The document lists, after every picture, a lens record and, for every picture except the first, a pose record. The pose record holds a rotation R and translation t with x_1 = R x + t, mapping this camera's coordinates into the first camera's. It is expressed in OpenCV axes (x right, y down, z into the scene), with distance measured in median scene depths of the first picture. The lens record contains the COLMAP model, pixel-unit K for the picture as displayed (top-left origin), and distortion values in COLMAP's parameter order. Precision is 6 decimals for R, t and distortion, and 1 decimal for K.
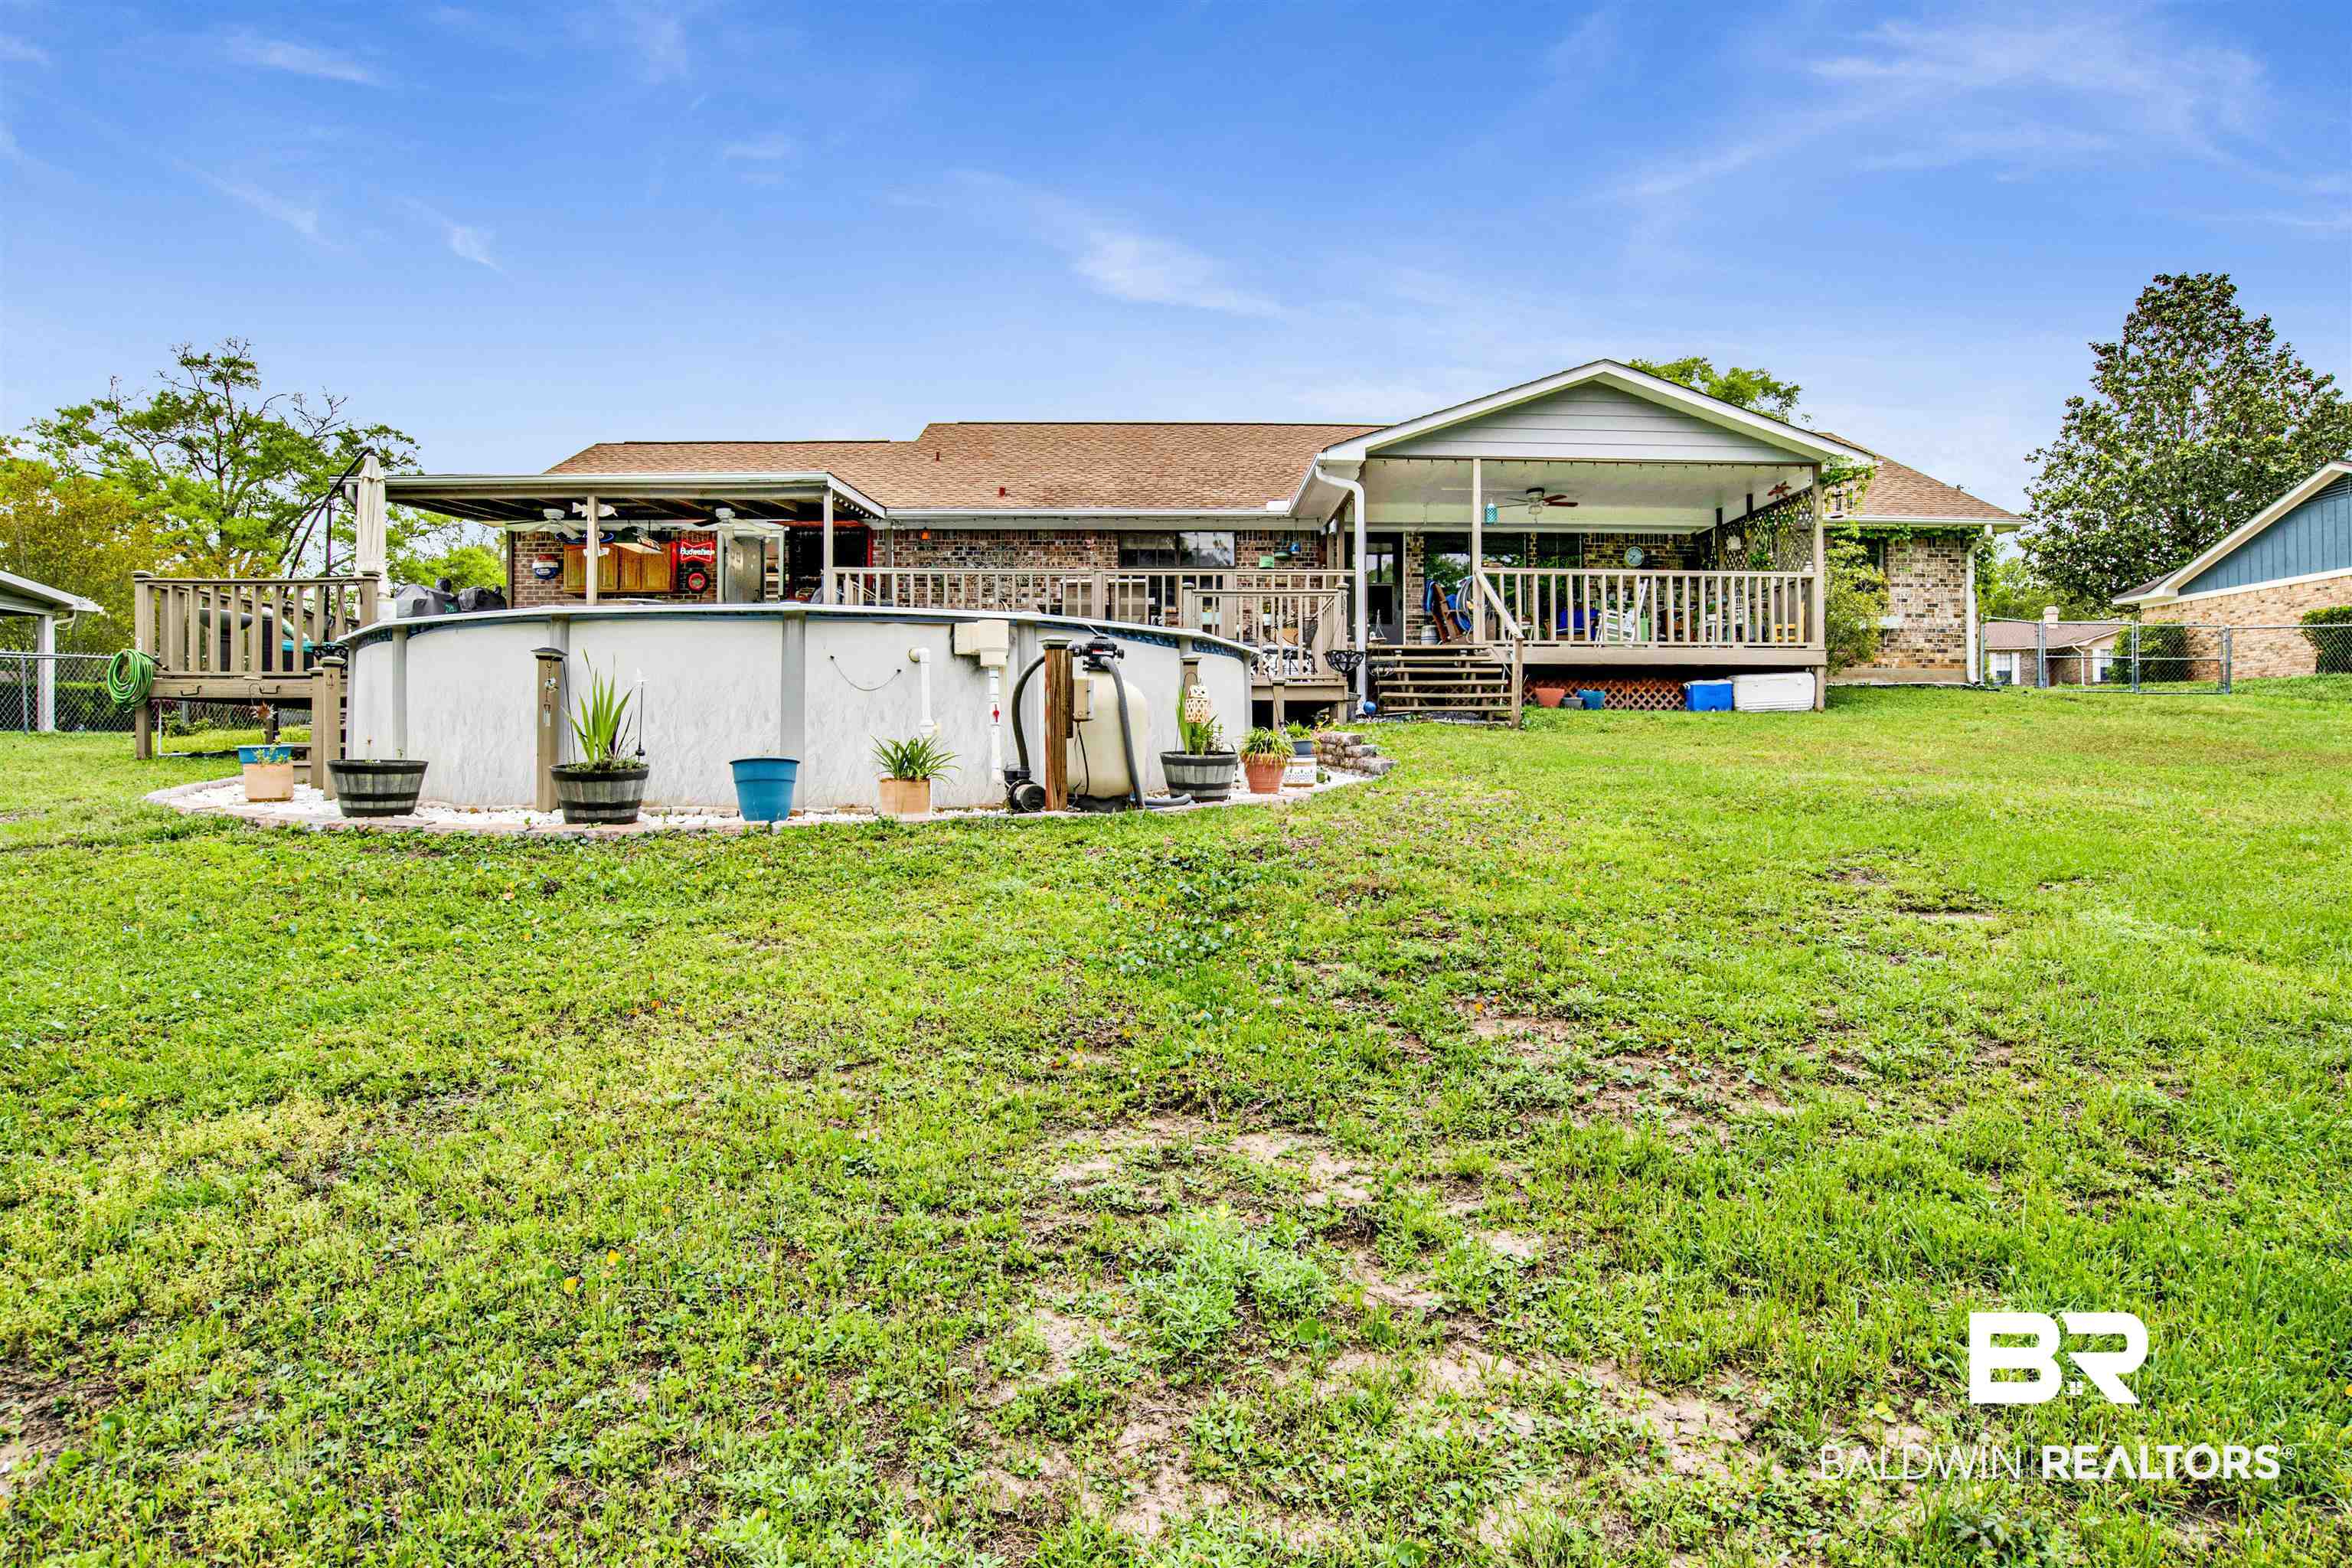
lens RADIAL K [[1247.6, 0, 1216.0], [0, 1247.6, 774.4], [0, 0, 1]] dist [-0.040599, 0.001220]
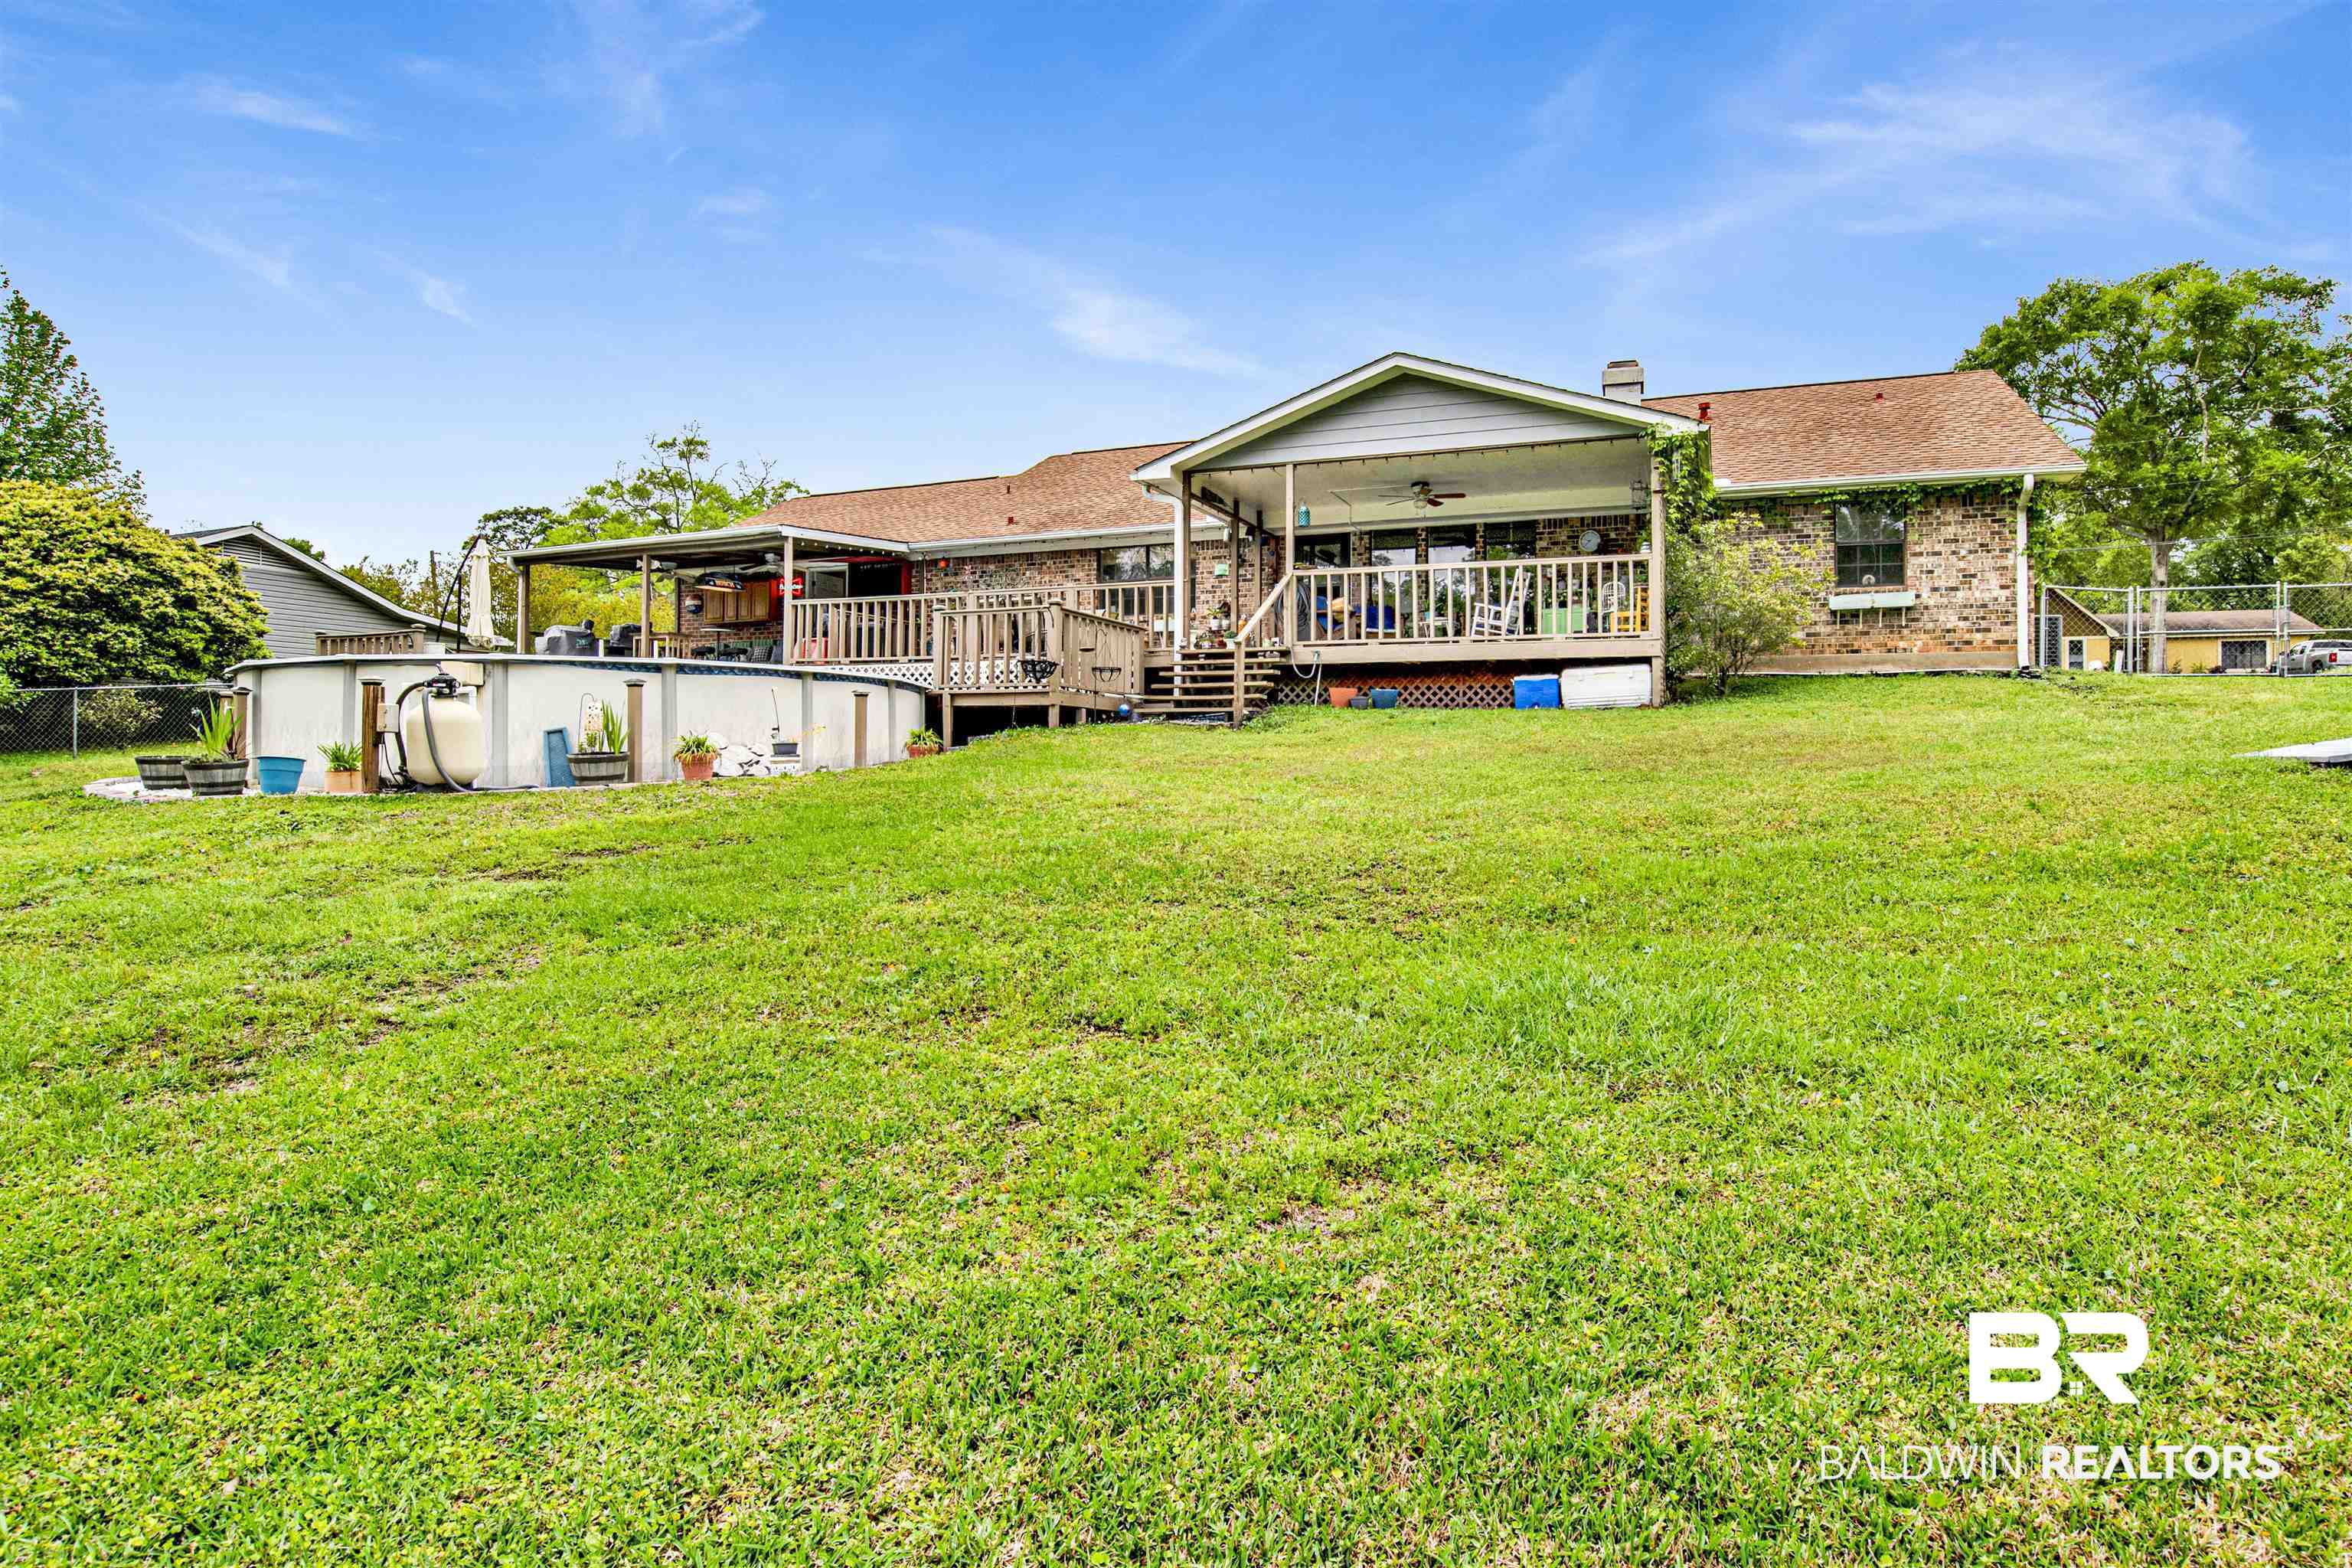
lens RADIAL K [[1261.9, 0, 1183.3], [0, 1261.9, 770.0], [0, 0, 1]] dist [-0.036507, 0.002770]
pose [[0.913180, 0.008682, -0.407464, 0.495093], [-0.009036, 0.999959, 0.001054, -0.002275], [0.407456, 0.002719, 0.913221, 0.016230]]
